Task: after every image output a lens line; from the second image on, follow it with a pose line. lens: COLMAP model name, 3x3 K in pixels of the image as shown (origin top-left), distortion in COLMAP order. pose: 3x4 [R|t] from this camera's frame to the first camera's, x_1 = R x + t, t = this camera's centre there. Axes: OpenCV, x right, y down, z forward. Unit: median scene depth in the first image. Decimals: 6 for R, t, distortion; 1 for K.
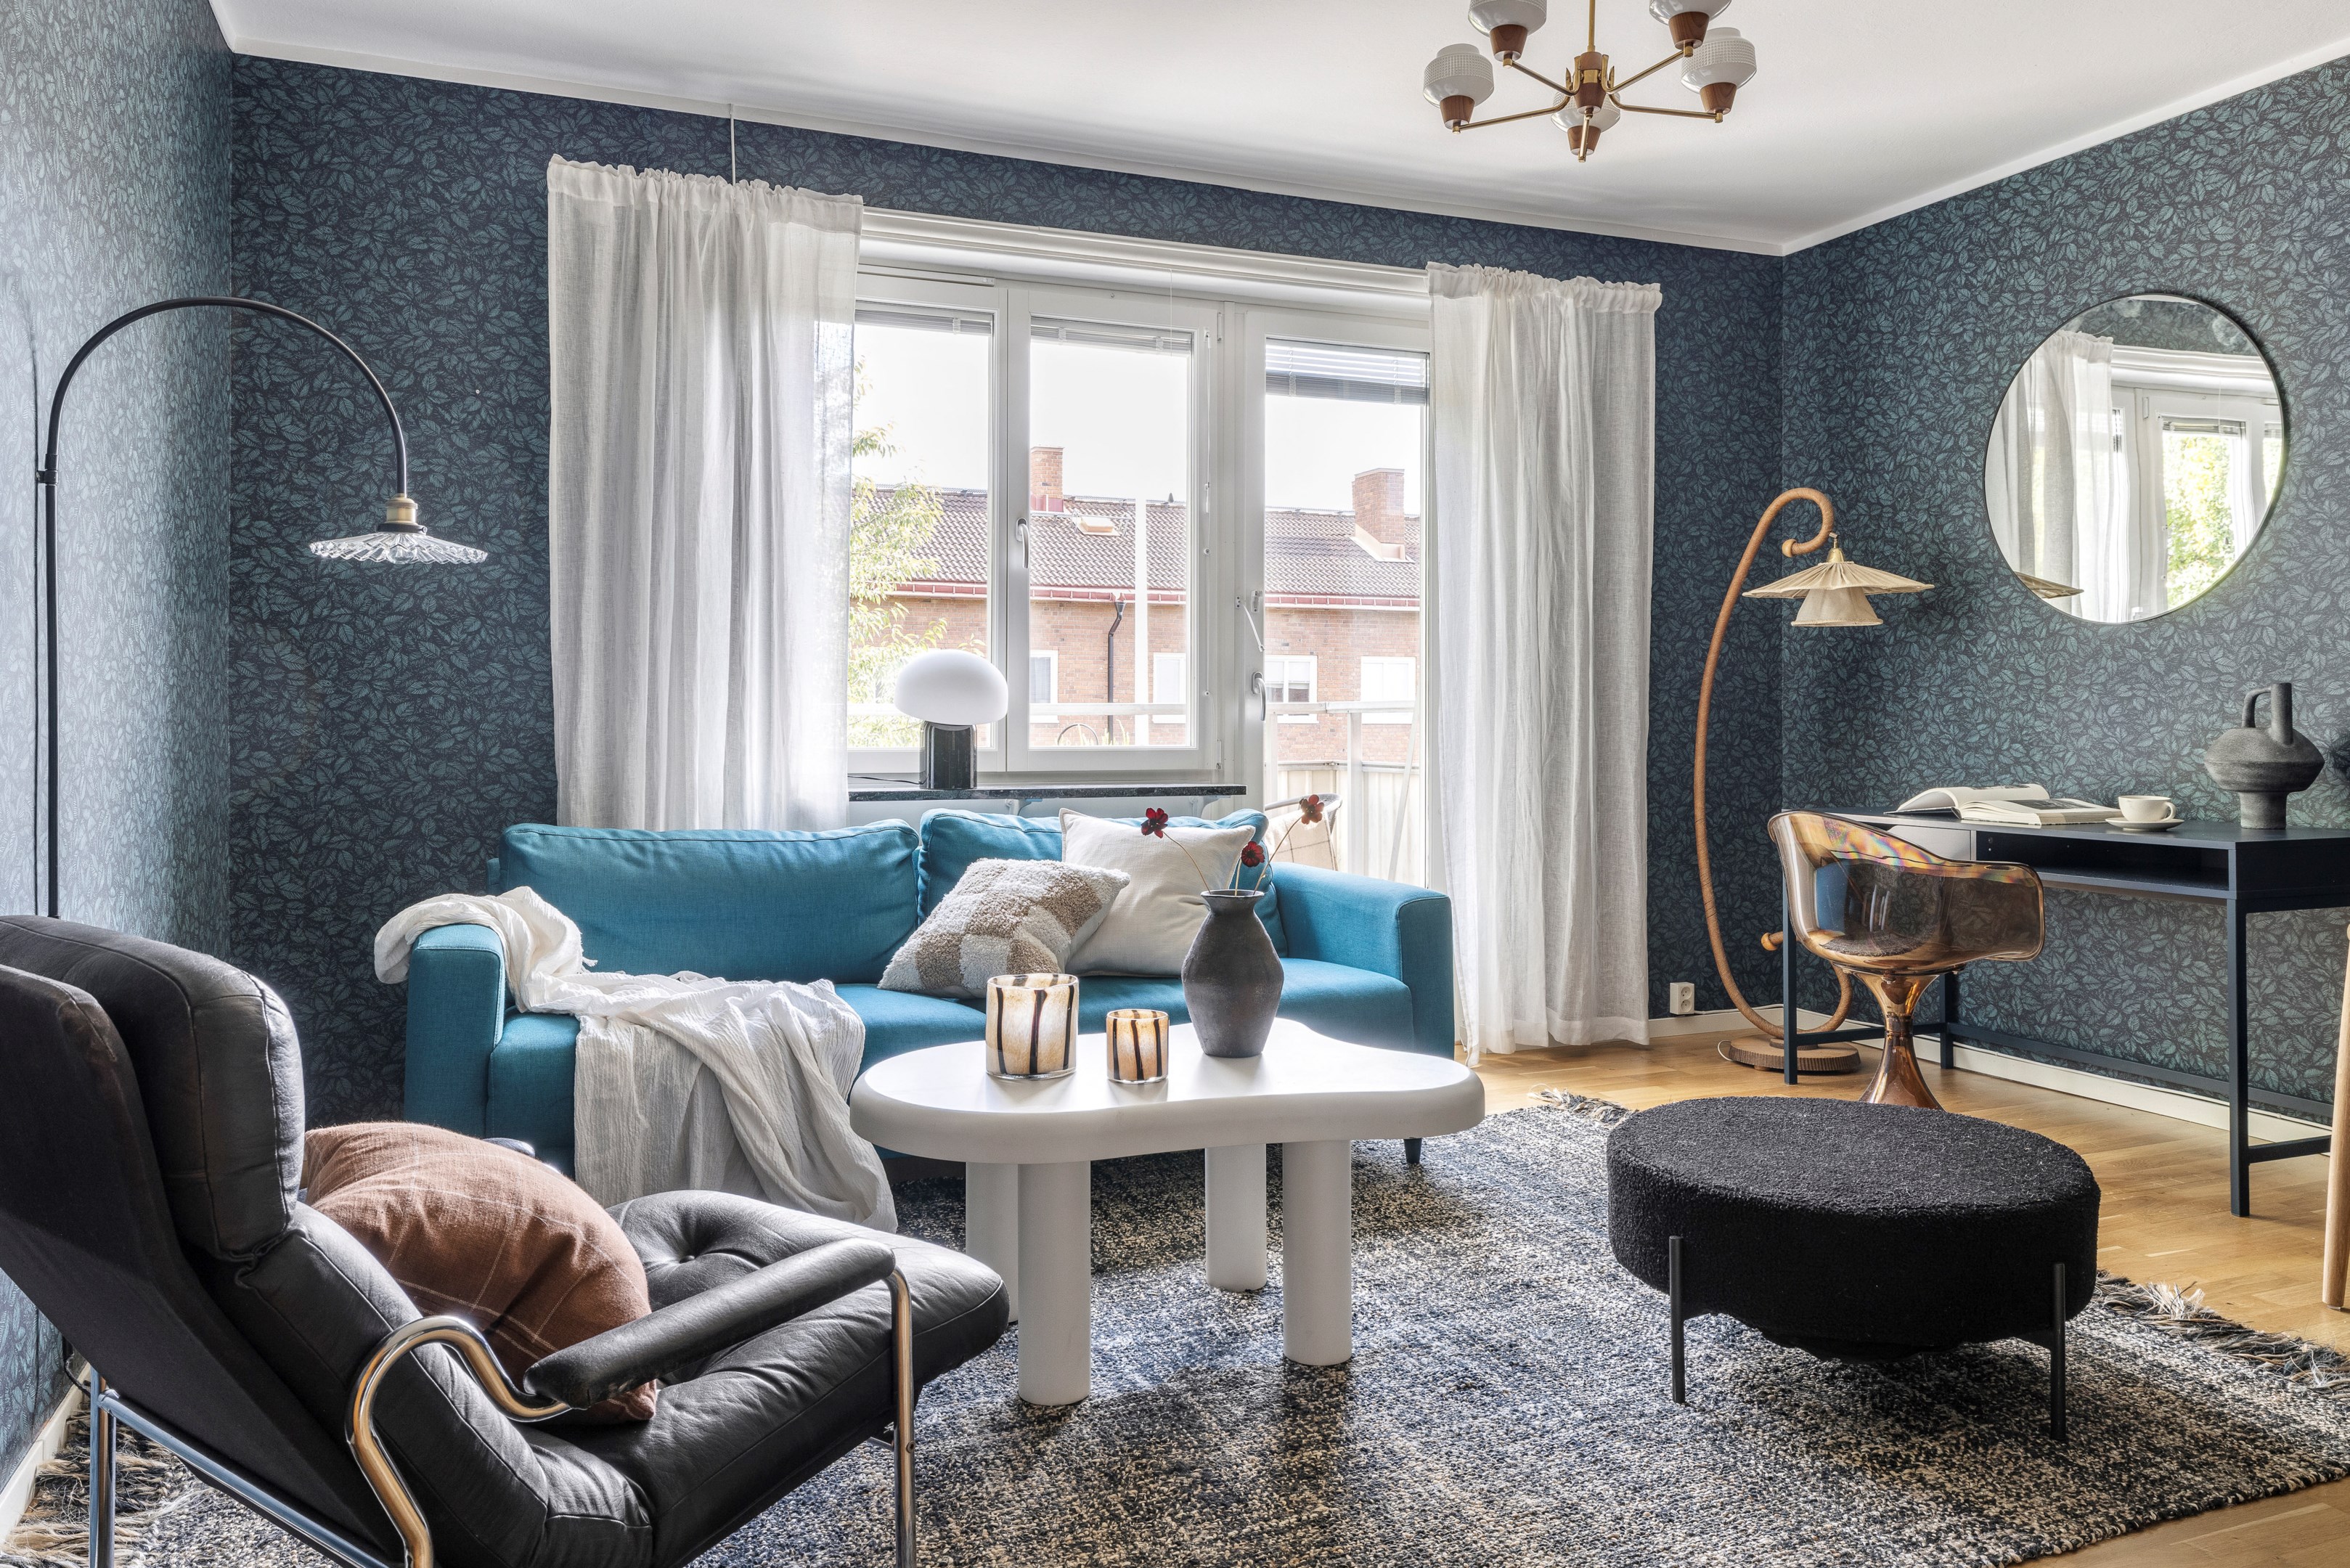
lens RADIAL K [[1634.6, 0, 1172.2], [0, 1634.6, 703.8], [0, 0, 1]] dist [0.000358, 0.000256]
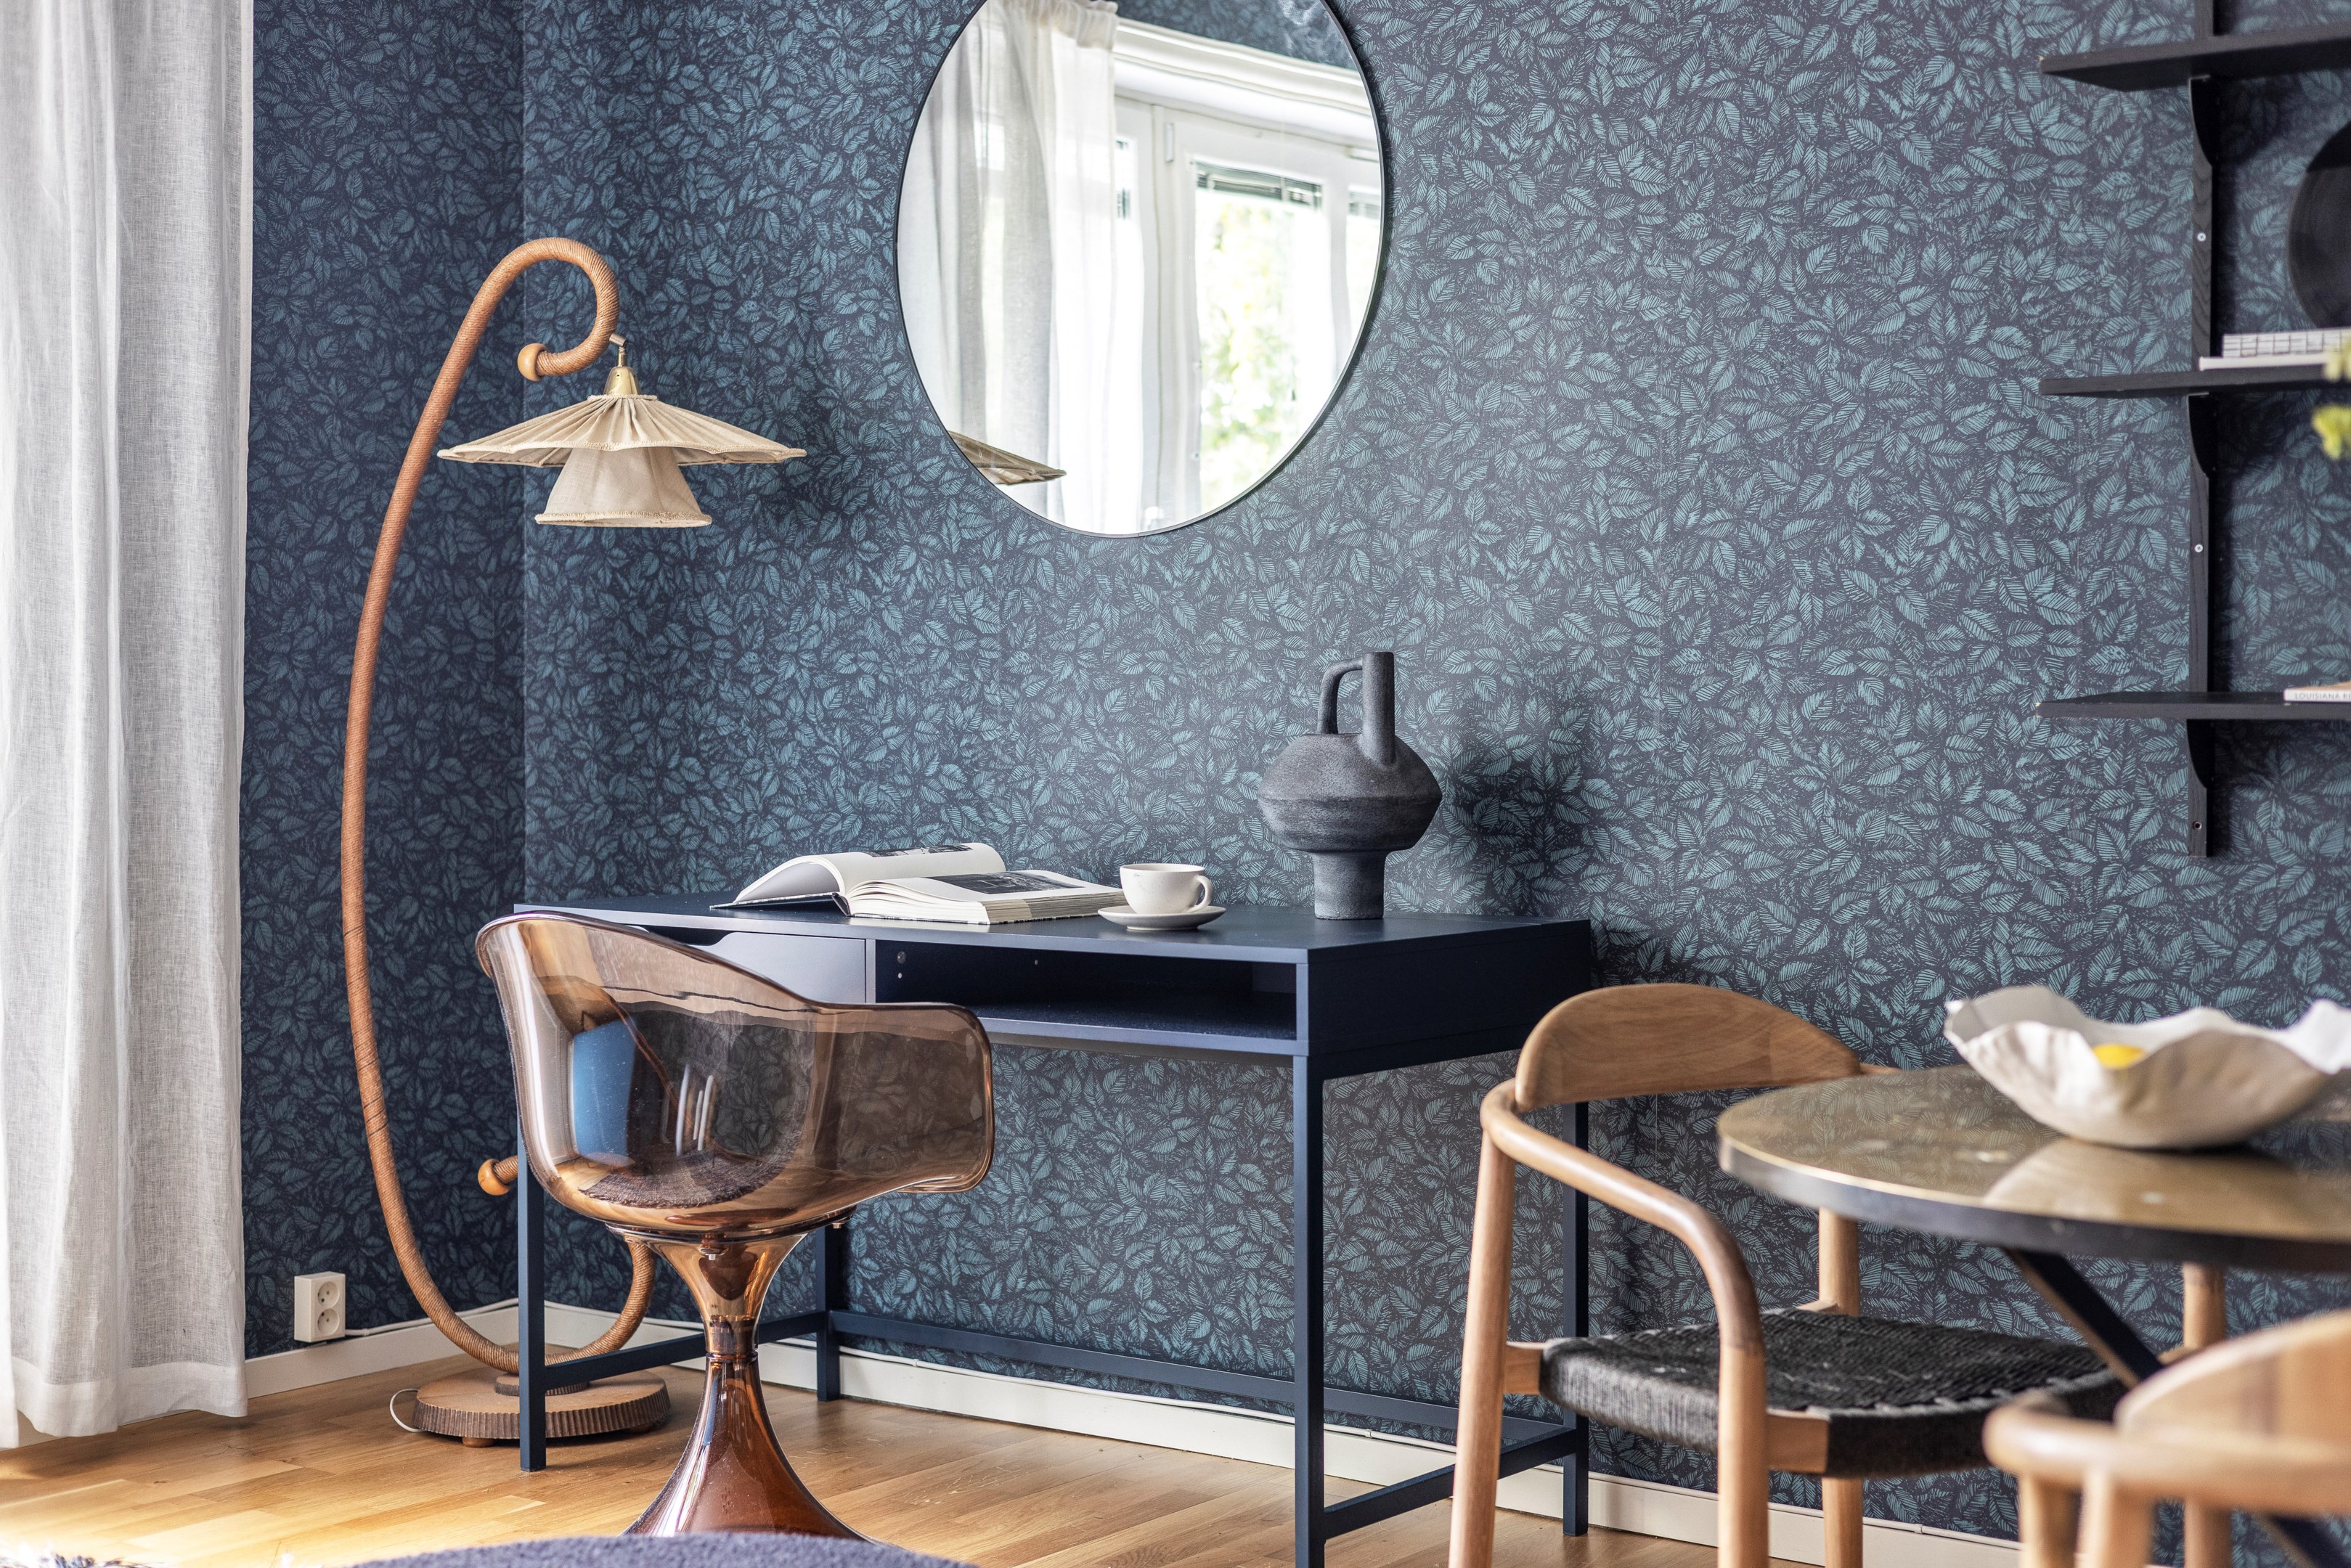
lens RADIAL K [[3279.0, 0, 1175.5], [0, 3279.0, 784.0], [0, 0, 1]] dist [0.011988, -0.002443]
pose [[0.858034, -0.011992, 0.513453, 0.043518], [-0.004984, 0.999486, 0.031674, -0.002431], [-0.513569, -0.029736, 0.857533, 0.071799]]
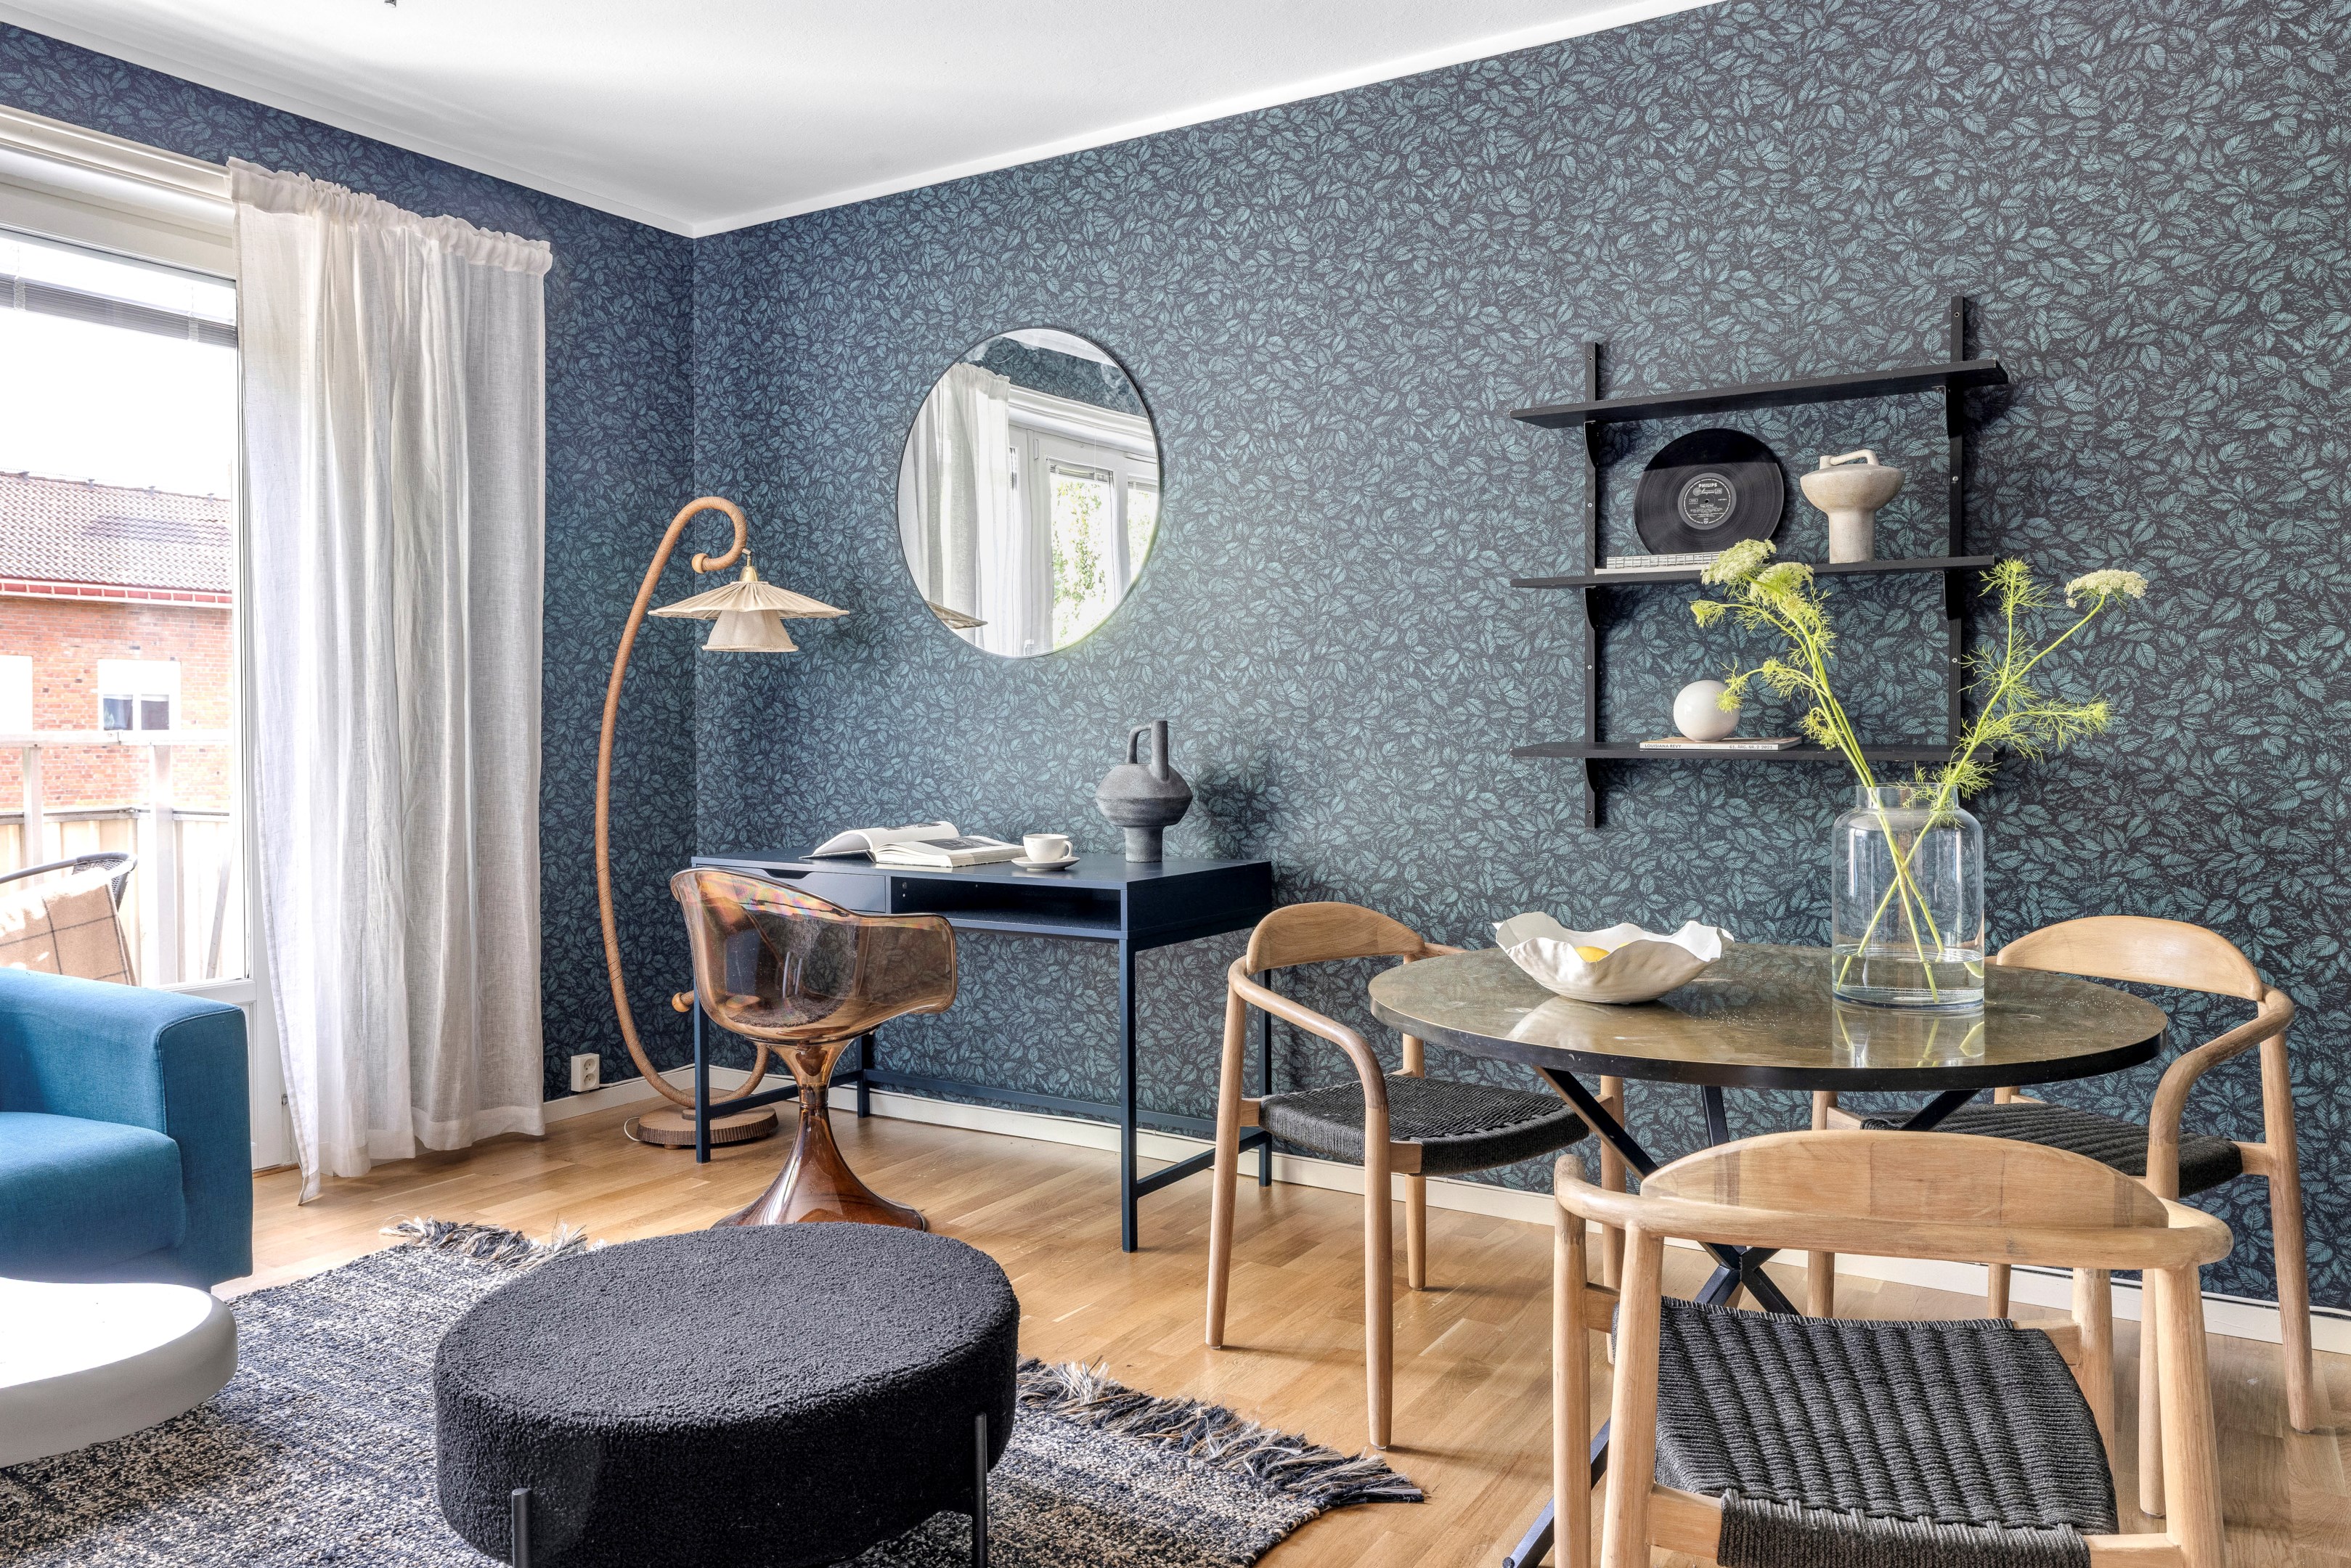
lens RADIAL K [[1629.9, 0, 1172.4], [0, 1629.9, 764.2], [0, 0, 1]] dist [0.000113, -0.002433]
pose [[0.808810, -0.015040, 0.587878, 0.062249], [-0.001906, 0.999601, 0.028195, -0.011159], [-0.588067, -0.023925, 0.808458, 0.127016]]
